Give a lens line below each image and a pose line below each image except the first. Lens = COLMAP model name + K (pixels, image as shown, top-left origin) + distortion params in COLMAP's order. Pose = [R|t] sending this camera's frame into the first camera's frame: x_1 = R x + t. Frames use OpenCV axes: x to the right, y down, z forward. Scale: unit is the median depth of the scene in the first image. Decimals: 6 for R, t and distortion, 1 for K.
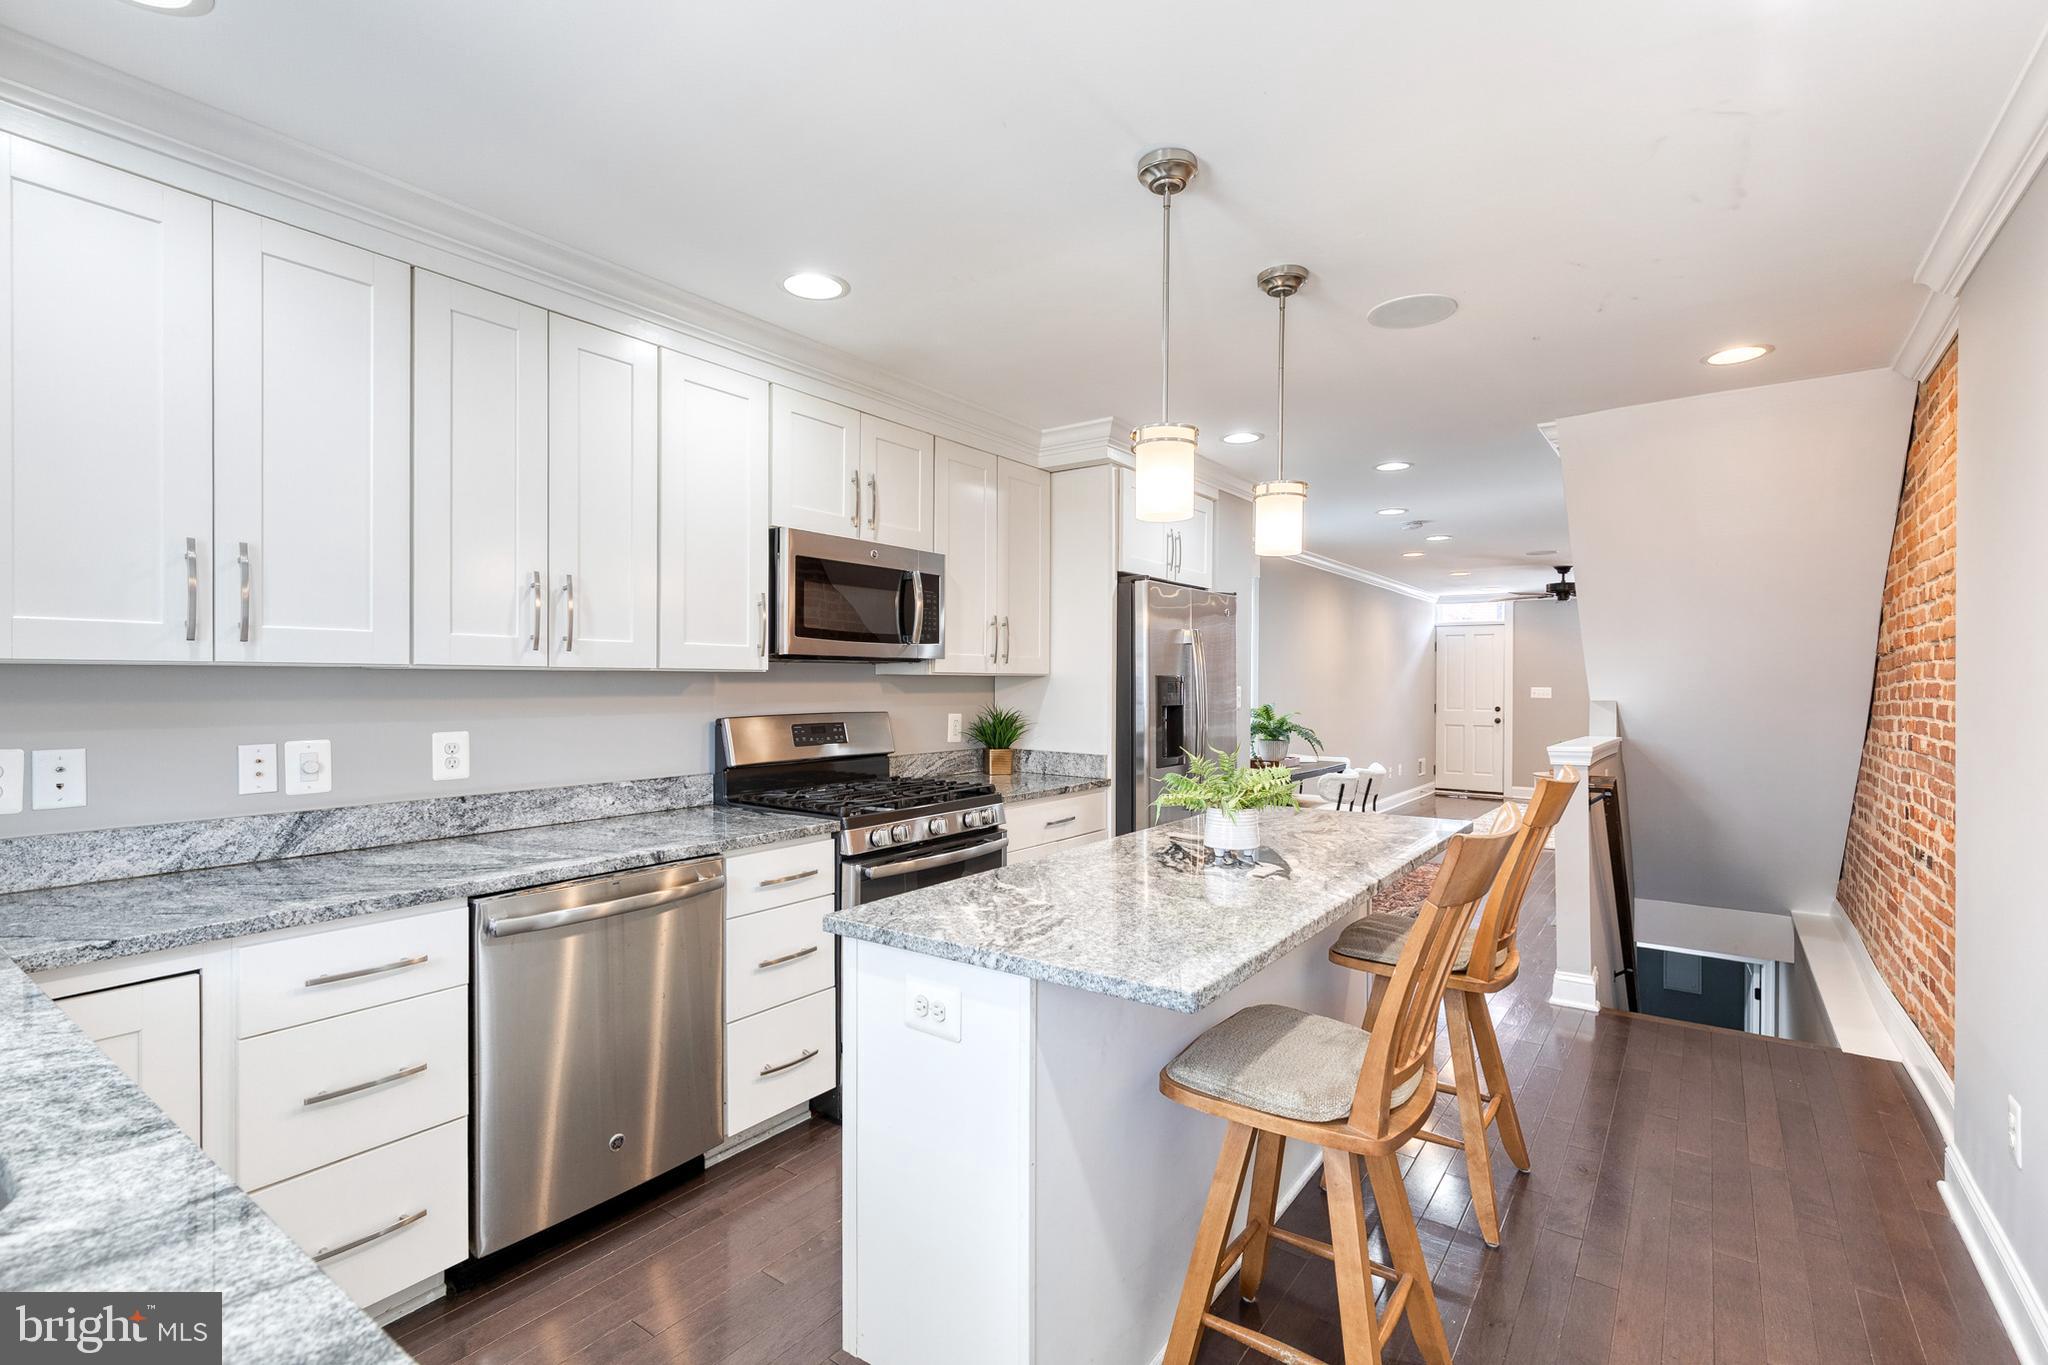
lens RADIAL K [[916.6, 0, 1037.5], [0, 916.6, 682.1], [0, 0, 1]] dist [0.013279, -0.000081]
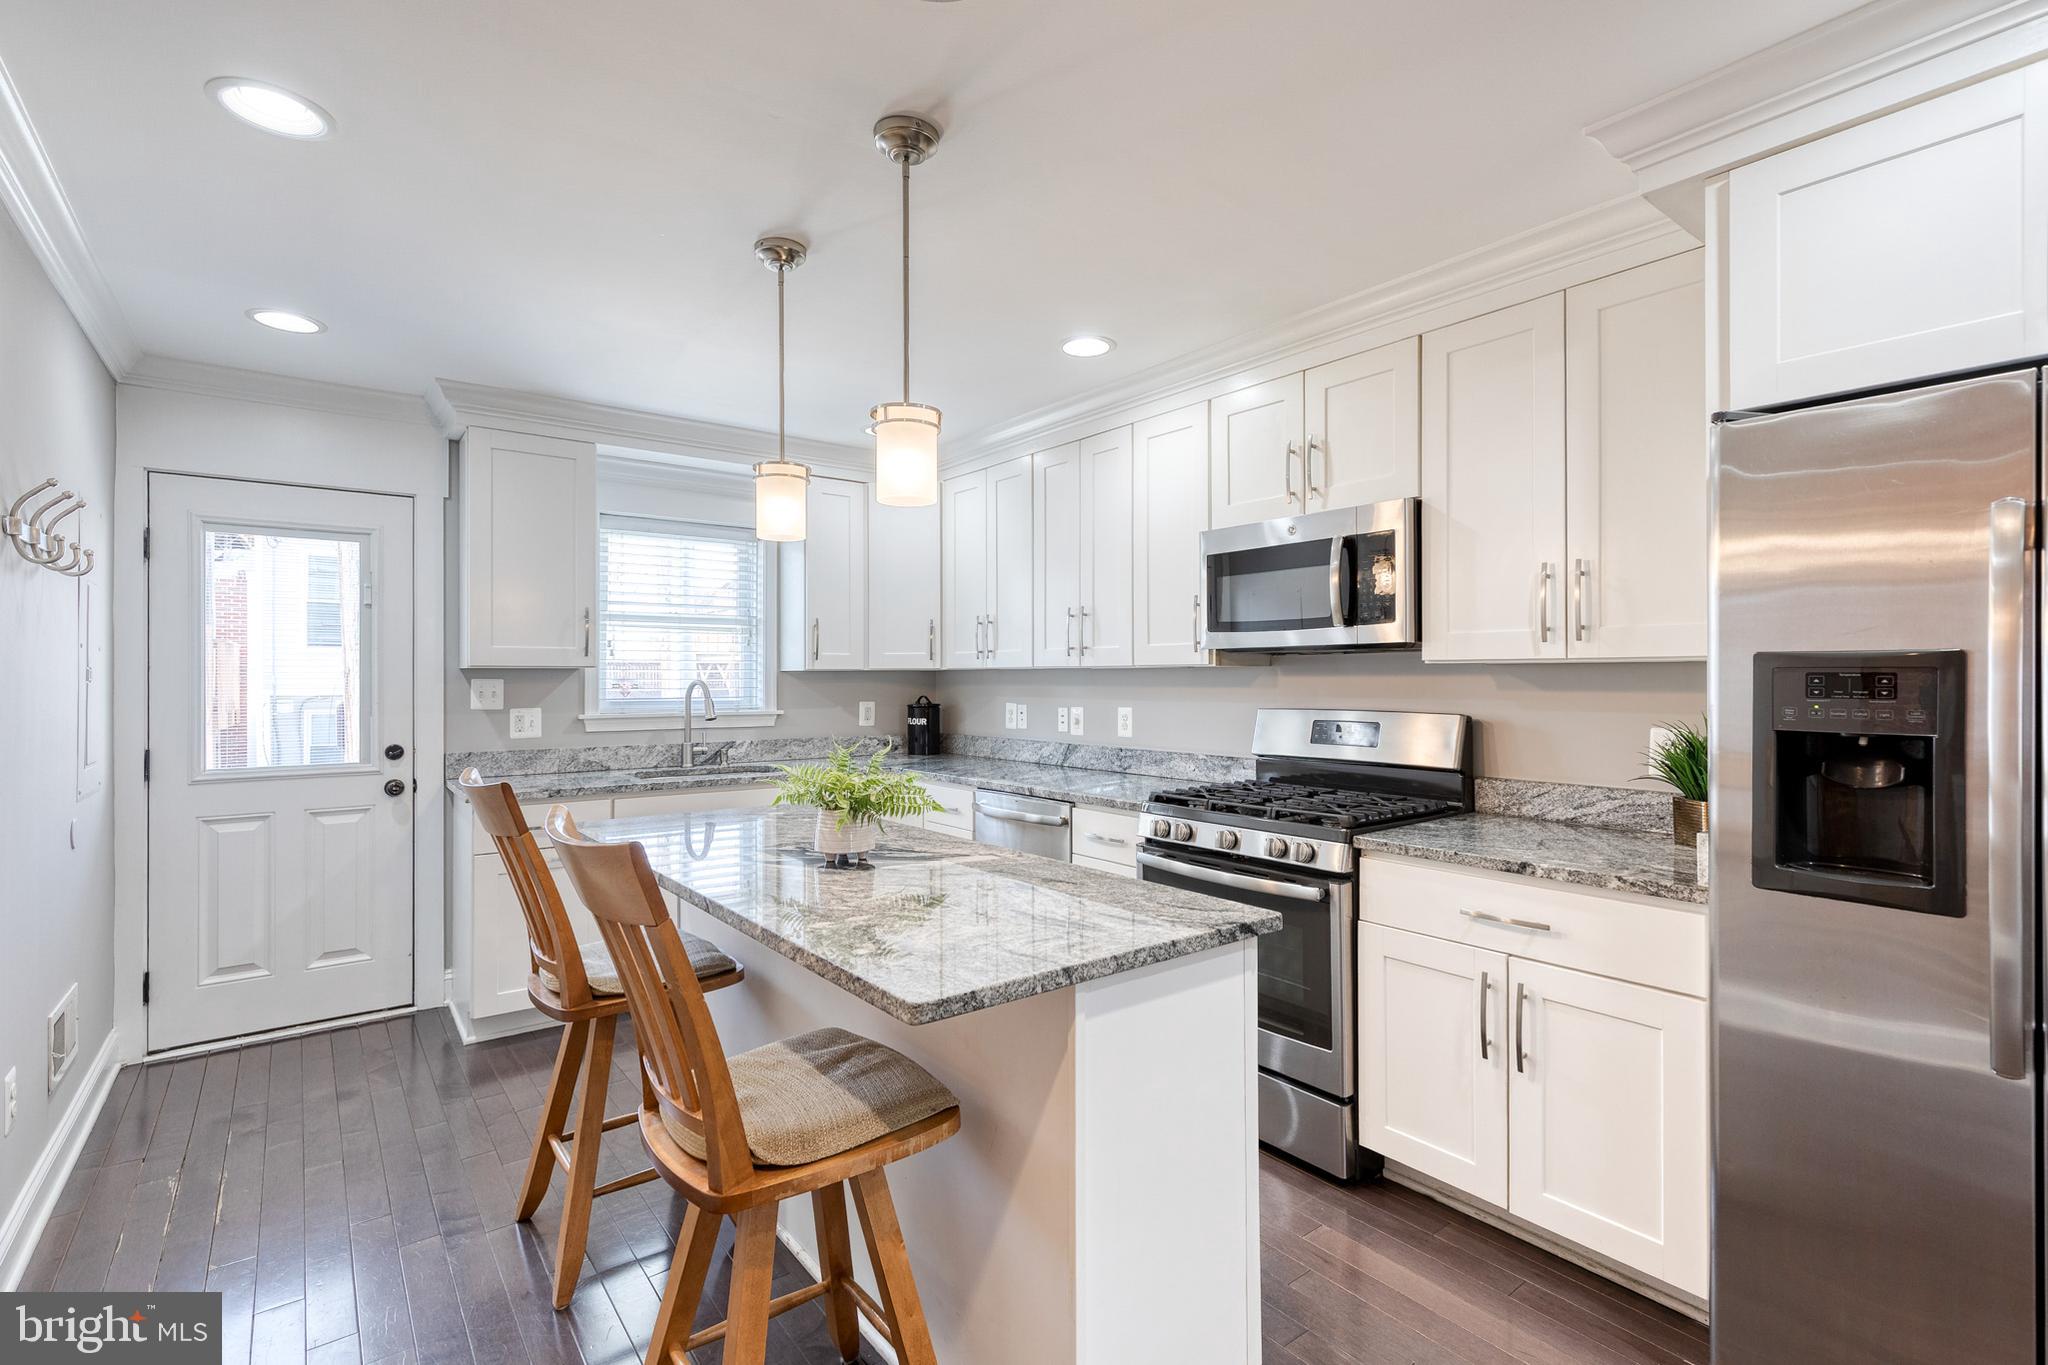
lens RADIAL K [[954.4, 0, 1025.6], [0, 954.4, 675.7], [0, 0, 1]] dist [0.011066, -0.000016]
pose [[-0.293679, -0.004626, -0.955893, 0.907214], [0.000583, 0.999987, -0.005019, 0.006721], [0.955904, -0.002031, -0.293672, 1.196919]]
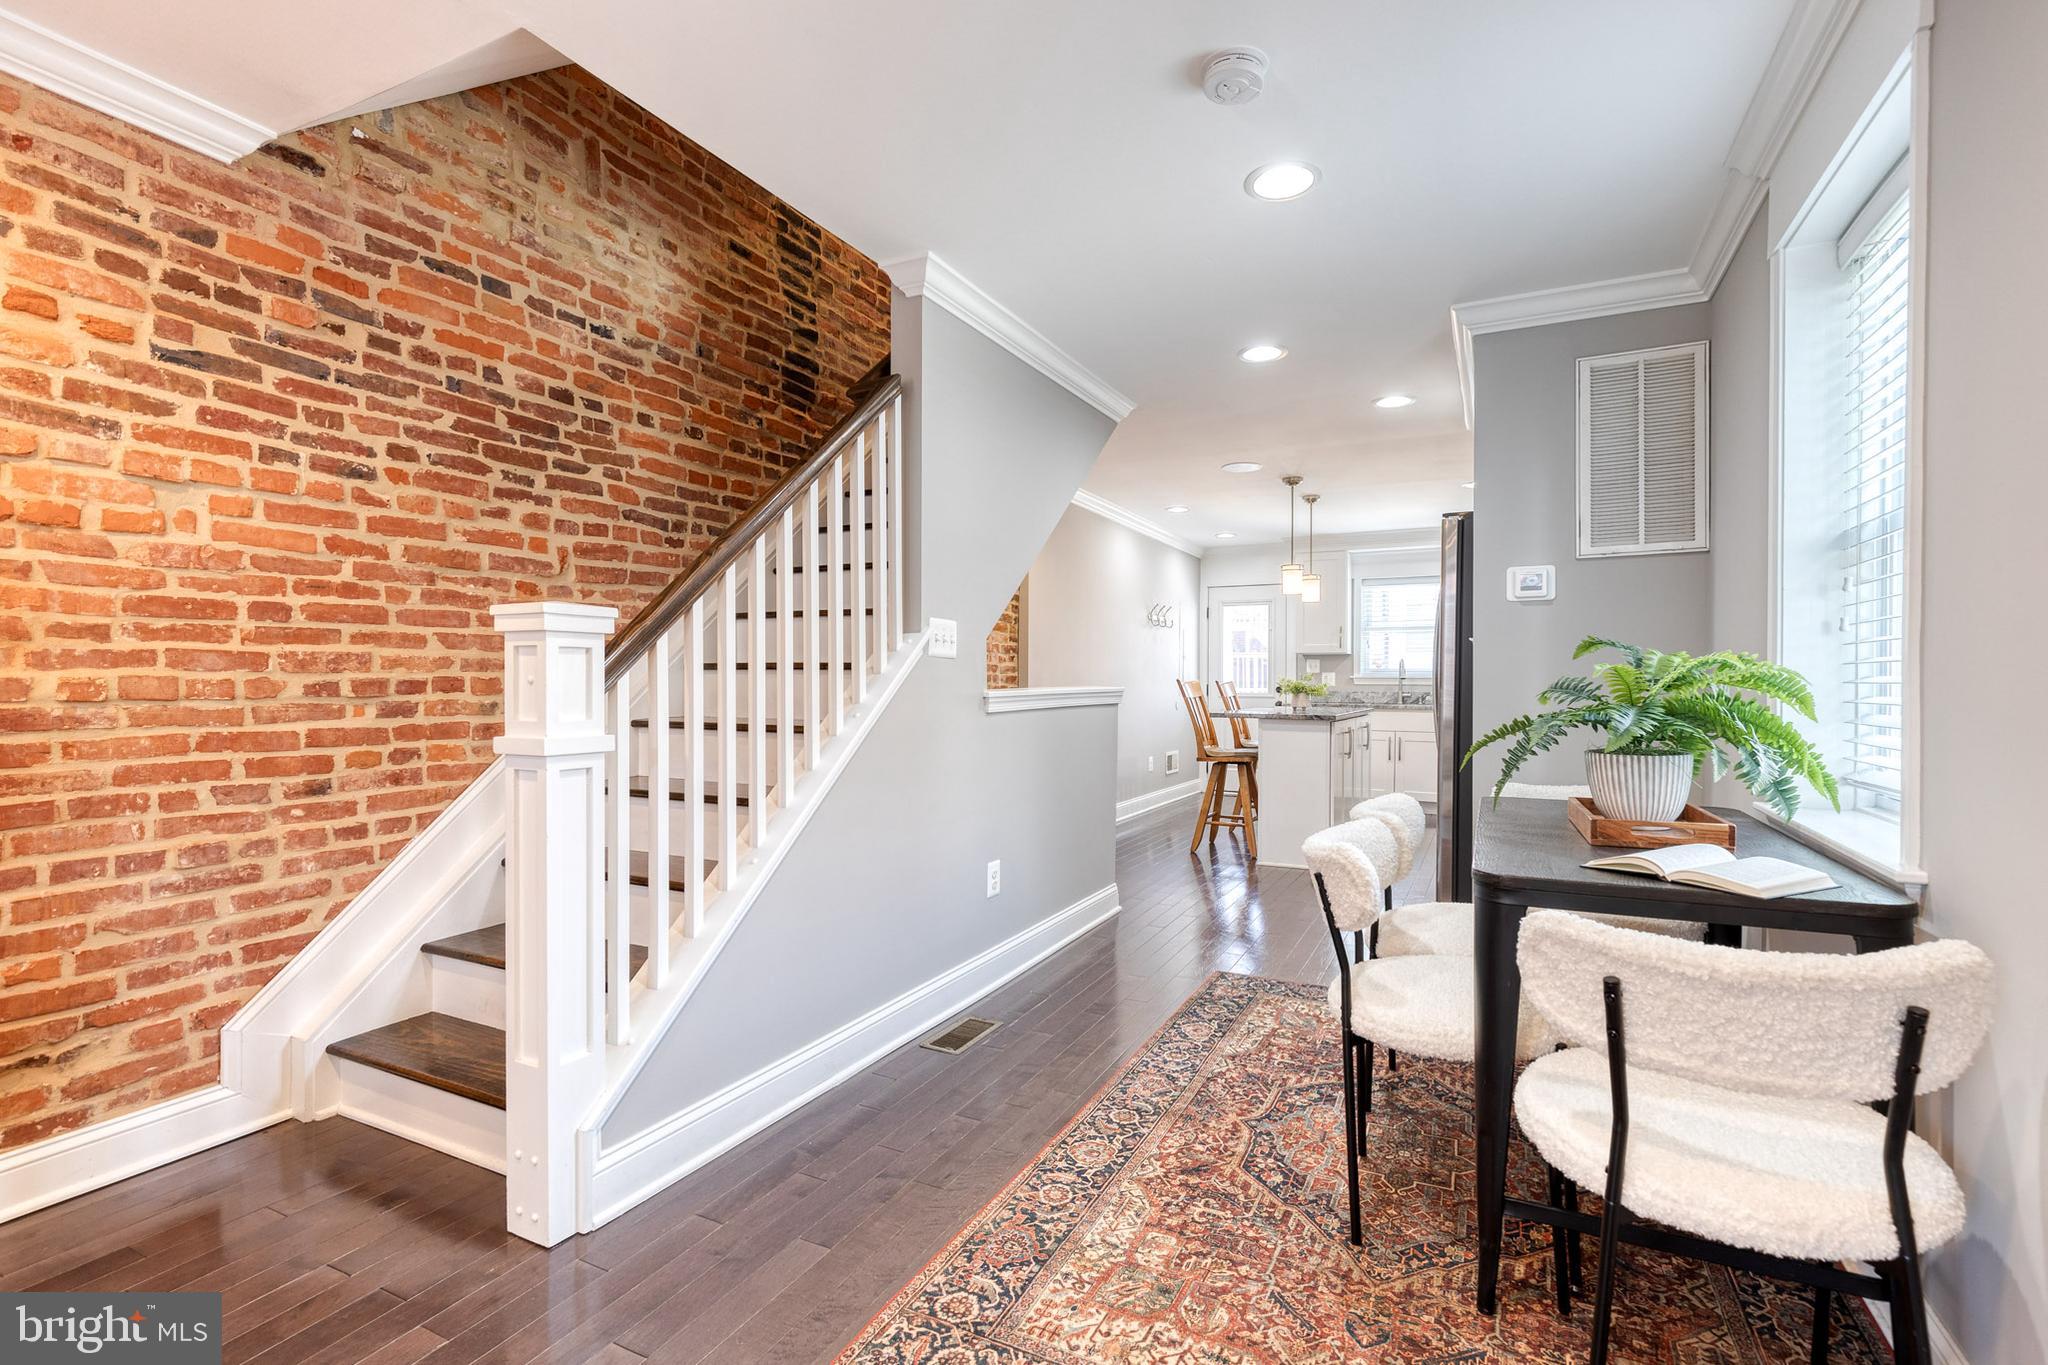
lens RADIAL K [[925.5, 0, 1043.0], [0, 925.5, 688.9], [0, 0, 1]] dist [0.010574, -0.000662]
pose [[-0.985945, -0.005899, -0.166967, 1.226730], [-0.006959, 0.999959, 0.005763, 0.095848], [0.166926, 0.006844, -0.985946, 3.033818]]
